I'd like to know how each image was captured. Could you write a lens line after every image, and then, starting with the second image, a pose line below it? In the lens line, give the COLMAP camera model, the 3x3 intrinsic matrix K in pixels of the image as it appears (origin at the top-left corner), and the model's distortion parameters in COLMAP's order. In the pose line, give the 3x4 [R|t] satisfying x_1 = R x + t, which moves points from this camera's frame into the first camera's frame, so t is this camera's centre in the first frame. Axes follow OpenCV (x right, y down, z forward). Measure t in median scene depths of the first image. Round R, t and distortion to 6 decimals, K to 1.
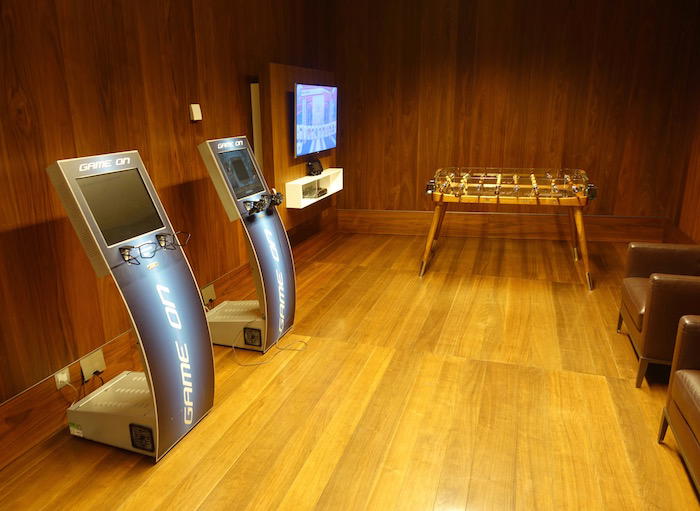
lens RADIAL K [[529.5, 0, 350.0], [0, 529.5, 255.5], [0, 0, 1]] dist [0.005602, 0.000101]
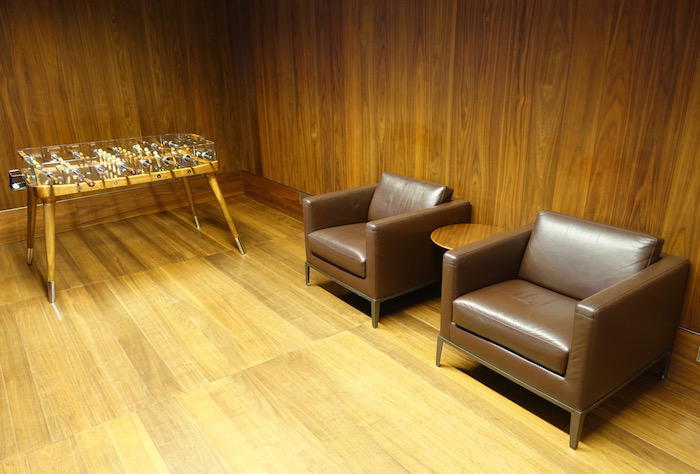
lens RADIAL K [[511.2, 0, 347.4], [0, 511.2, 248.2], [0, 0, 1]] dist [0.001109, 0.006549]
pose [[0.571039, -0.276904, 0.772812, -0.169361], [0.224298, 0.958202, 0.177594, -0.070706], [-0.789686, 0.071927, 0.609280, 0.263827]]
